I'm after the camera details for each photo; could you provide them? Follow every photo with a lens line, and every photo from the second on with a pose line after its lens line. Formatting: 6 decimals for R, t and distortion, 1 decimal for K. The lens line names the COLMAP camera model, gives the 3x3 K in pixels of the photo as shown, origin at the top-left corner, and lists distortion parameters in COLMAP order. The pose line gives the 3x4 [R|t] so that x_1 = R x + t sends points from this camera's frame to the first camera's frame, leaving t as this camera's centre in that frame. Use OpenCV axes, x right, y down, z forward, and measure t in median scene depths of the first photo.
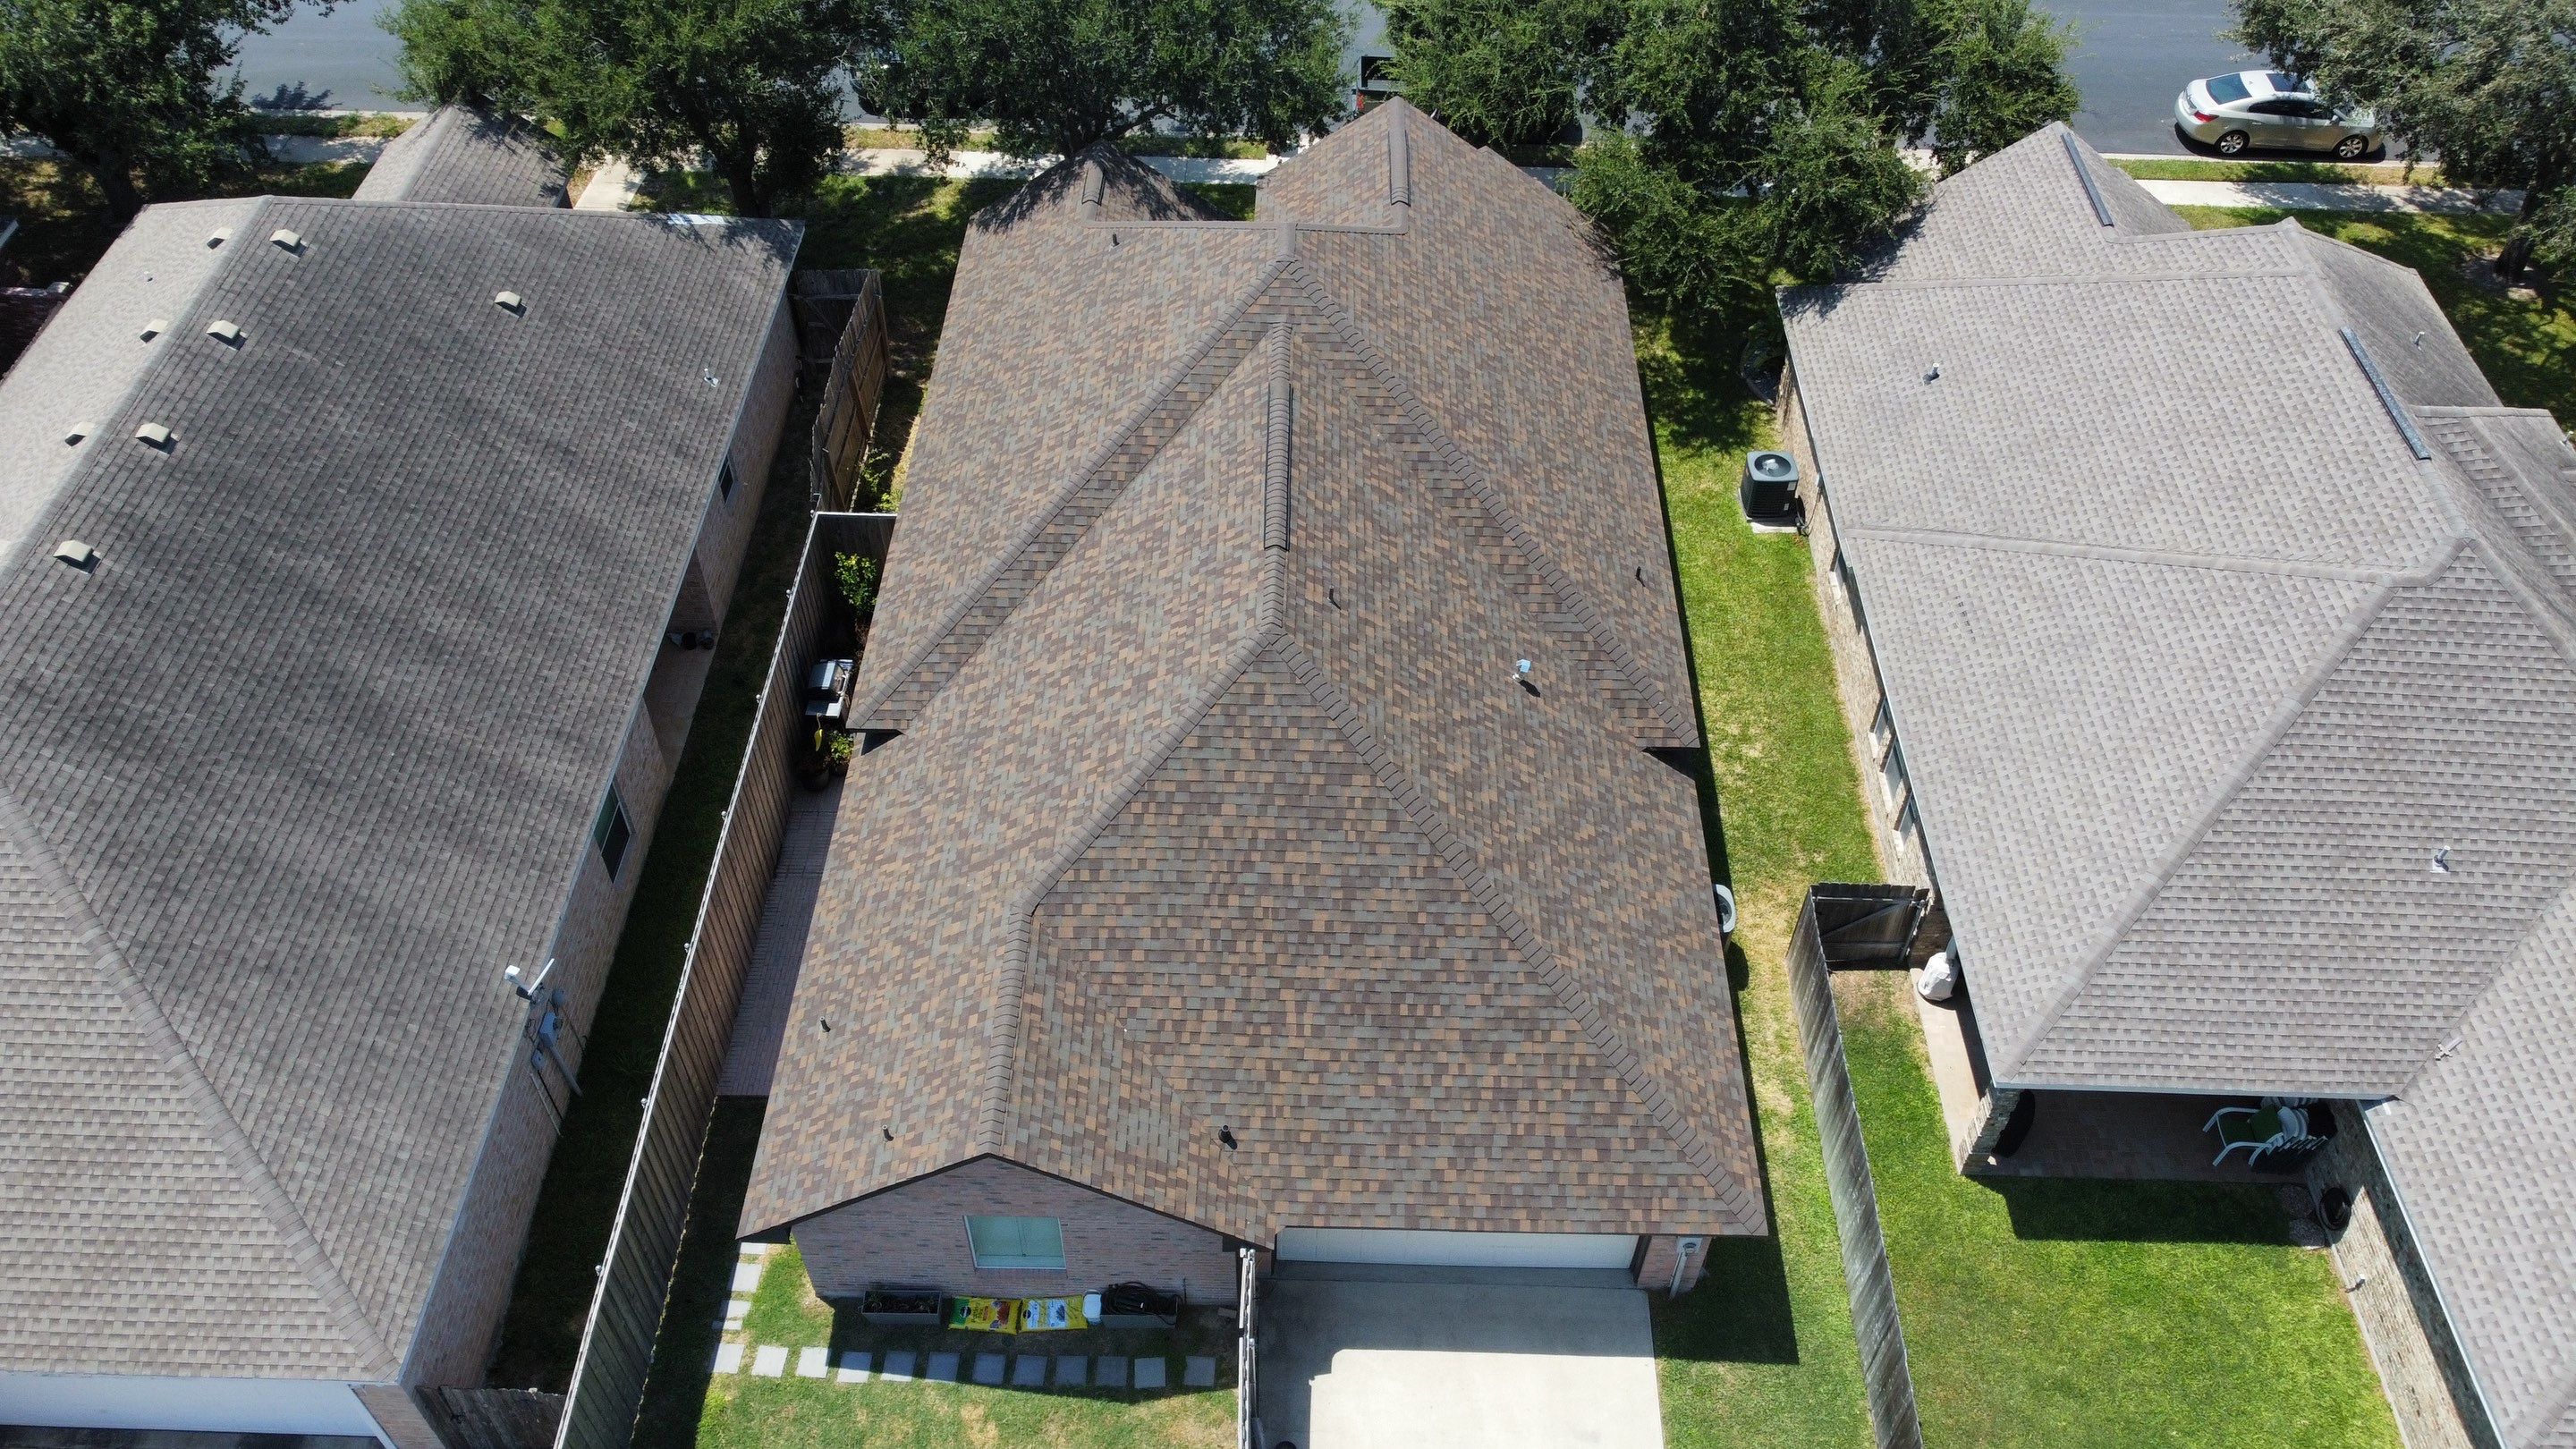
lens RADIAL K [[1947.9, 0, 1296.6], [0, 1947.9, 710.7], [0, 0, 1]] dist [-0.003157, 0.001463]
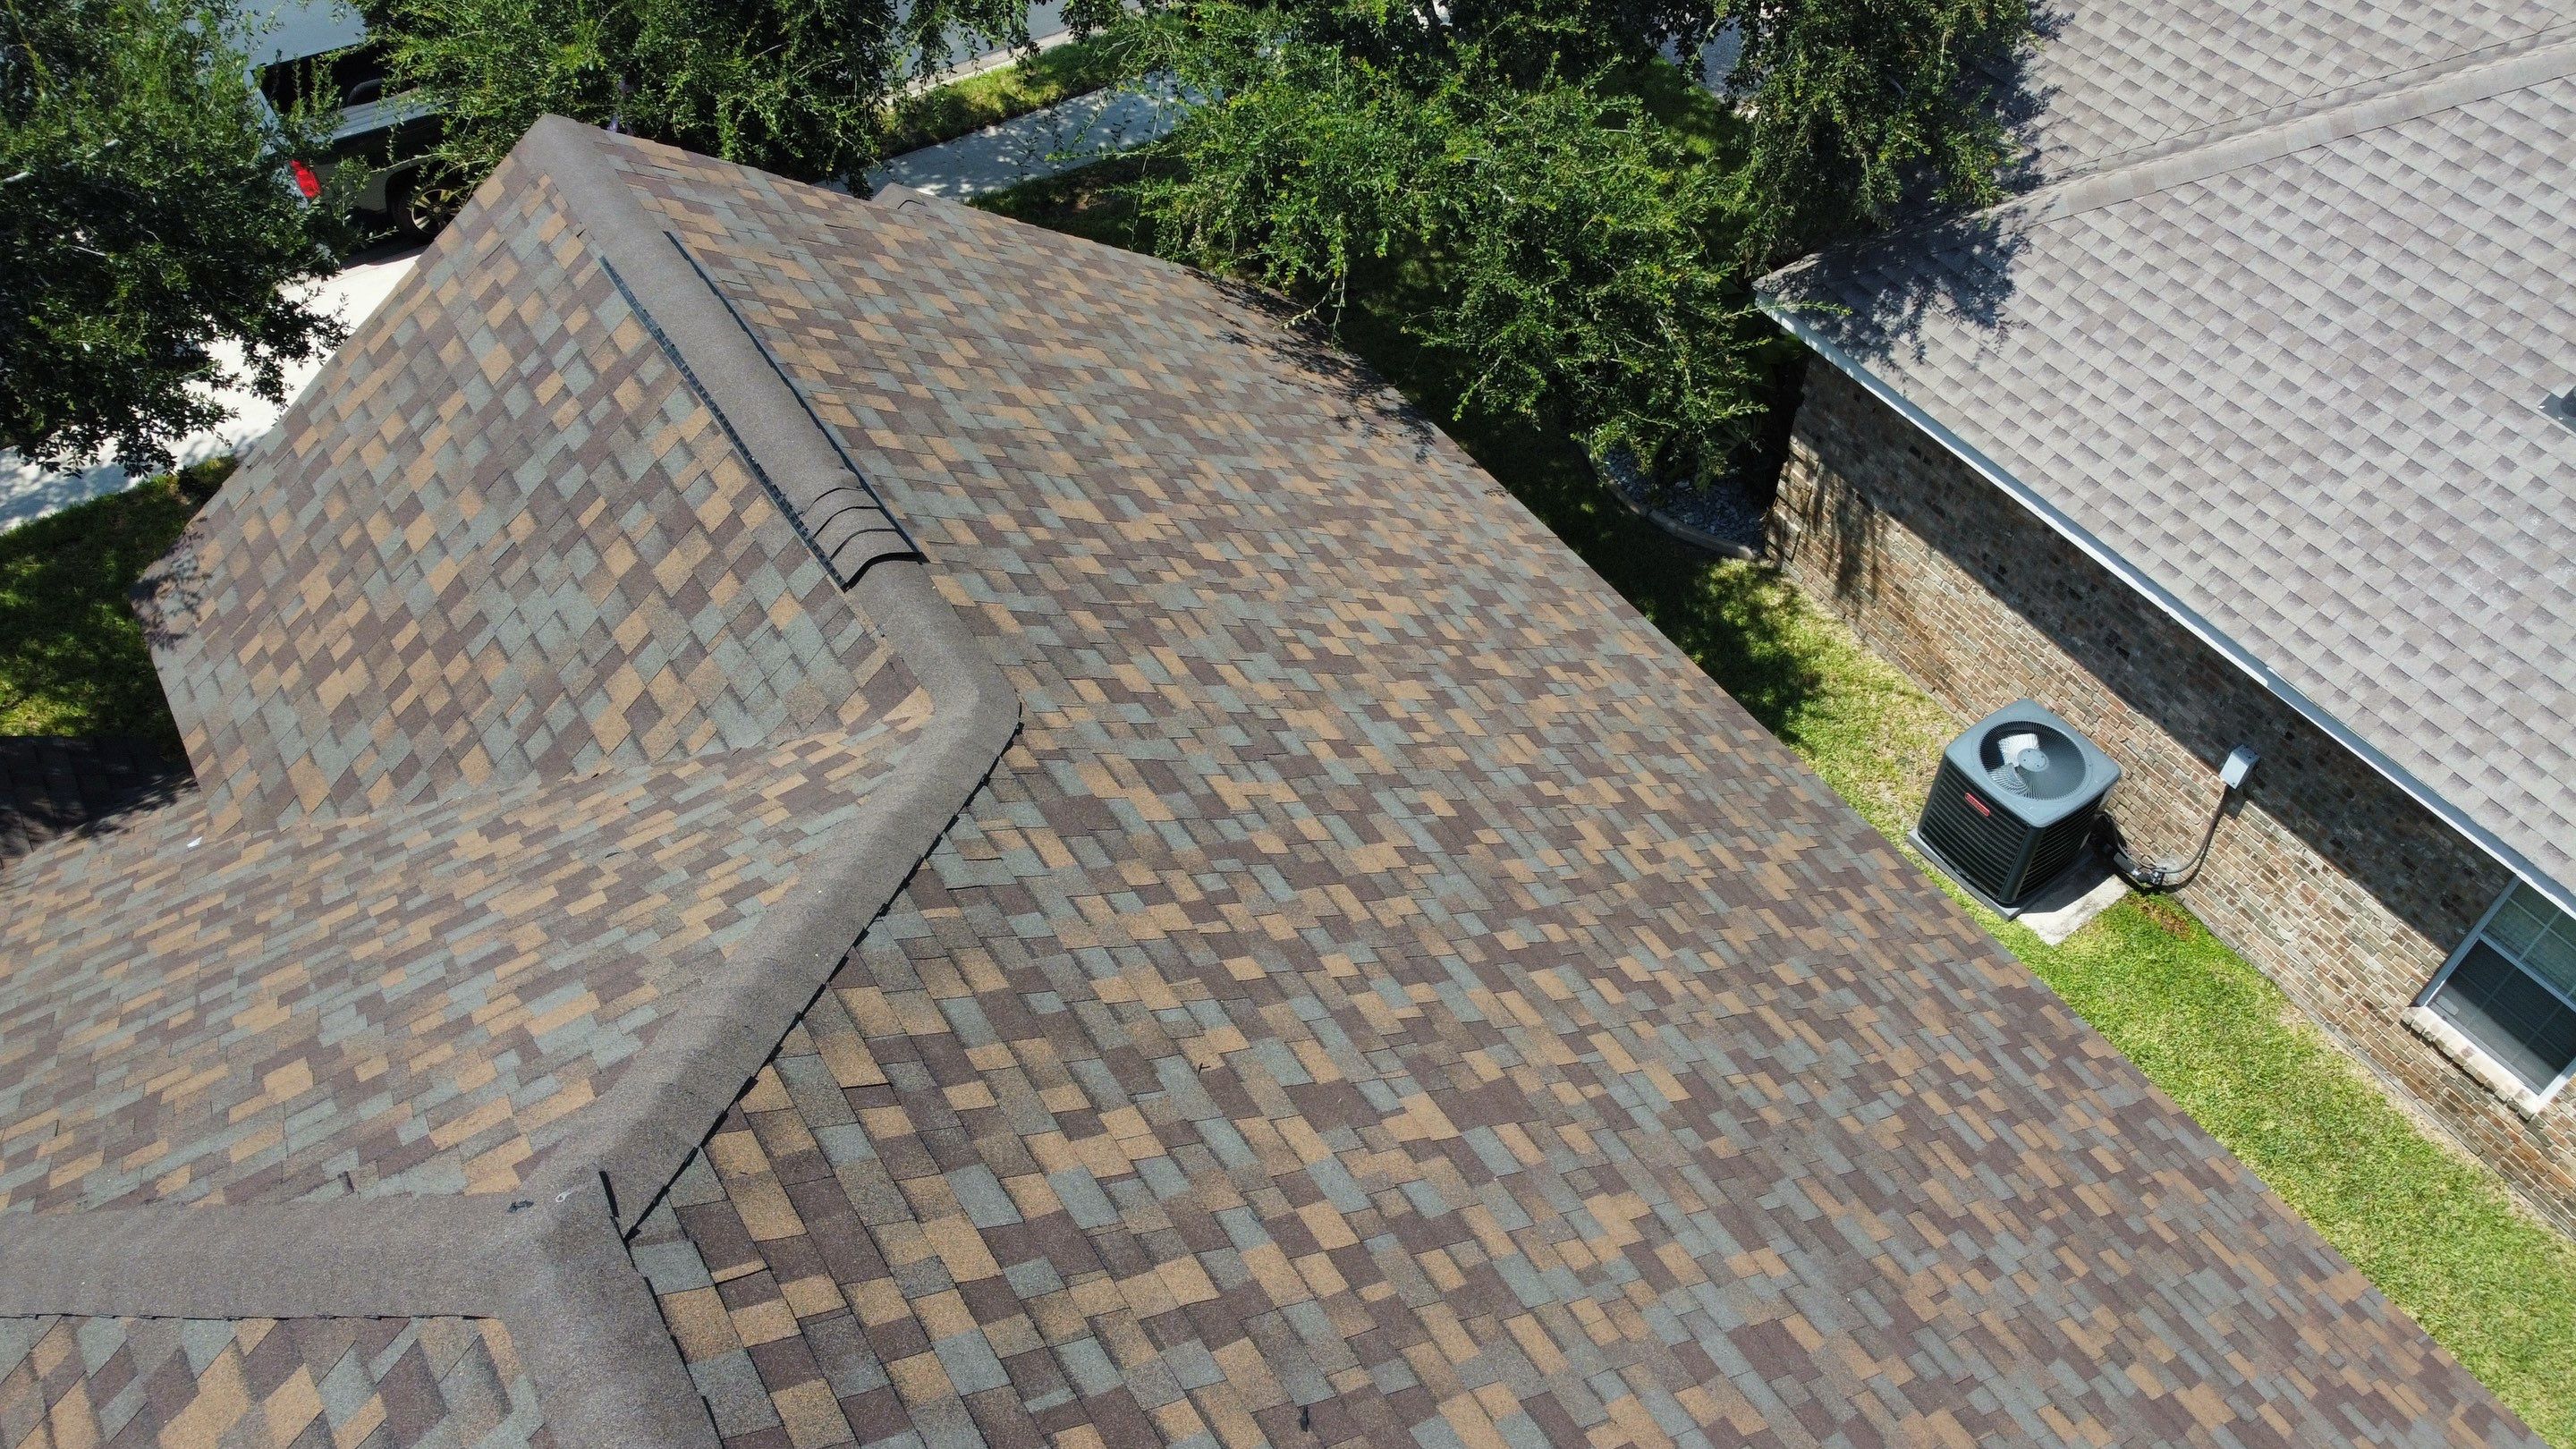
lens RADIAL K [[1961.4, 0, 1269.2], [0, 1961.4, 731.4], [0, 0, 1]] dist [0.000888, -0.000440]
pose [[0.823715, -0.432815, 0.366286, 0.000361], [0.415239, 0.900362, 0.130093, -0.233659], [-0.386096, 0.044936, 0.921363, 0.718426]]
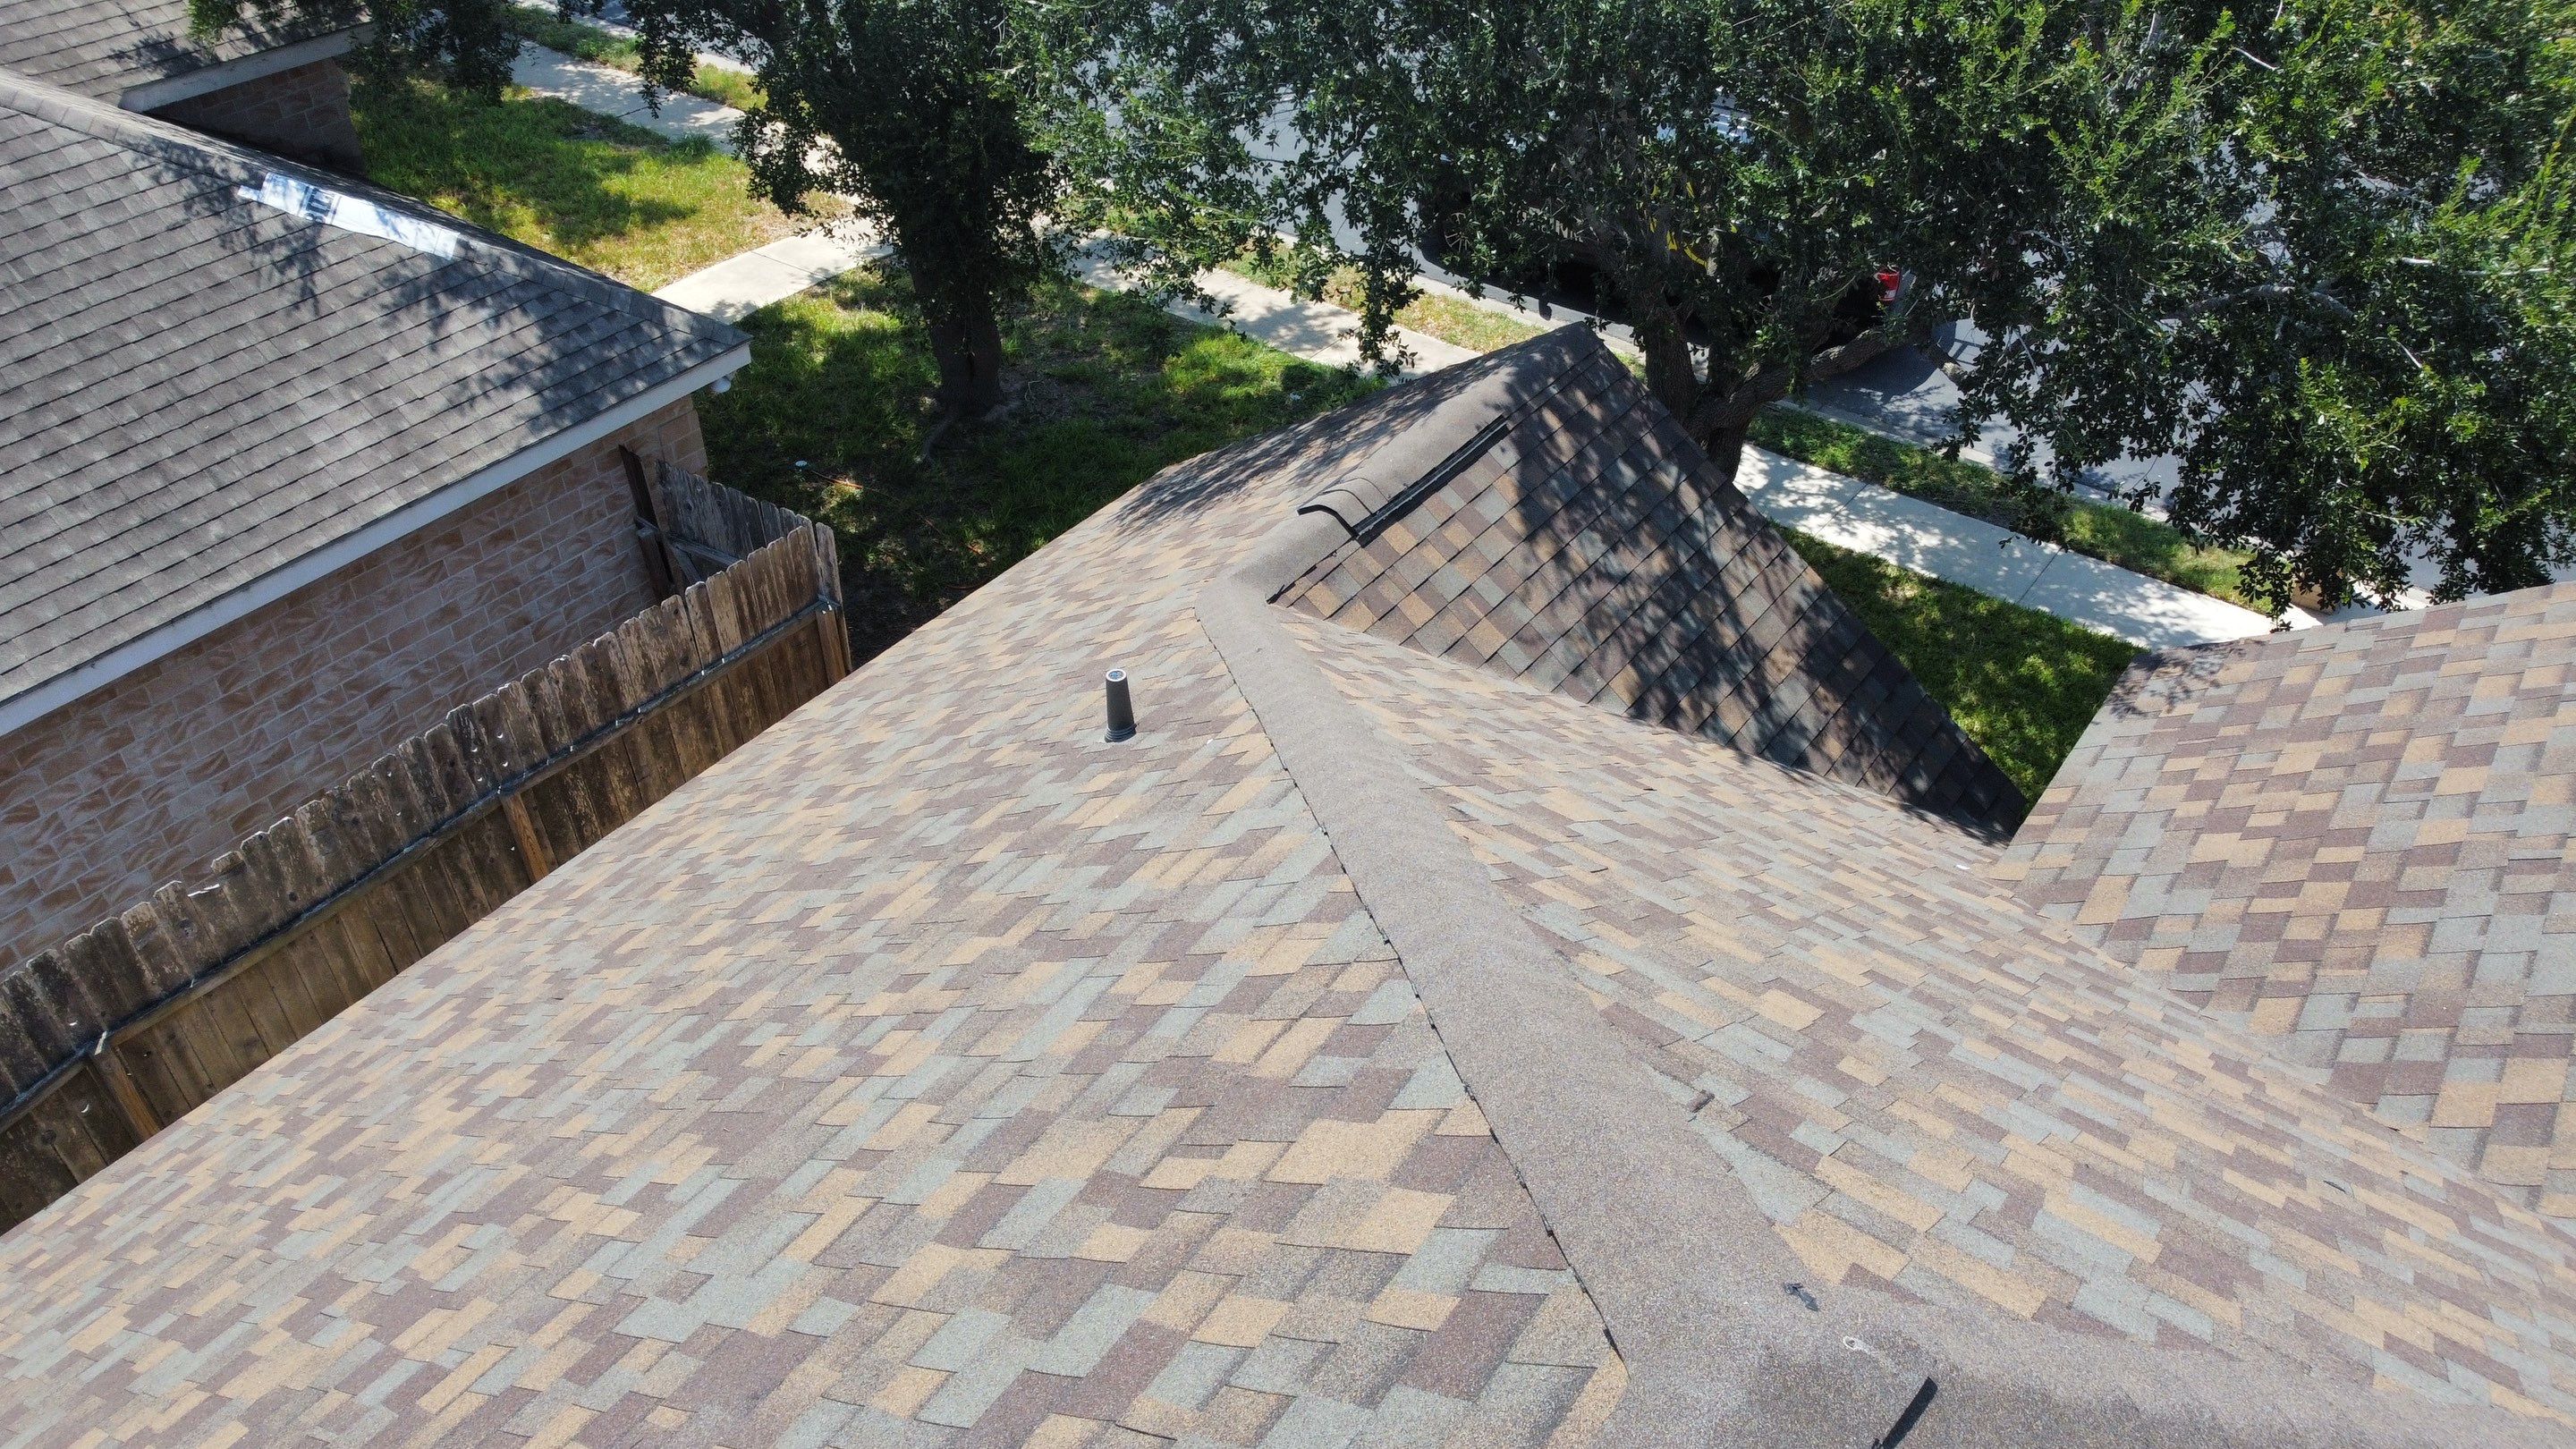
lens RADIAL K [[1947.9, 0, 1296.6], [0, 1947.9, 710.7], [0, 0, 1]] dist [-0.003157, 0.001463]
pose [[0.824570, 0.342878, -0.450021, 0.003103], [-0.409587, 0.910504, -0.056758, -0.218837], [0.390285, 0.231124, 0.891212, 0.773860]]
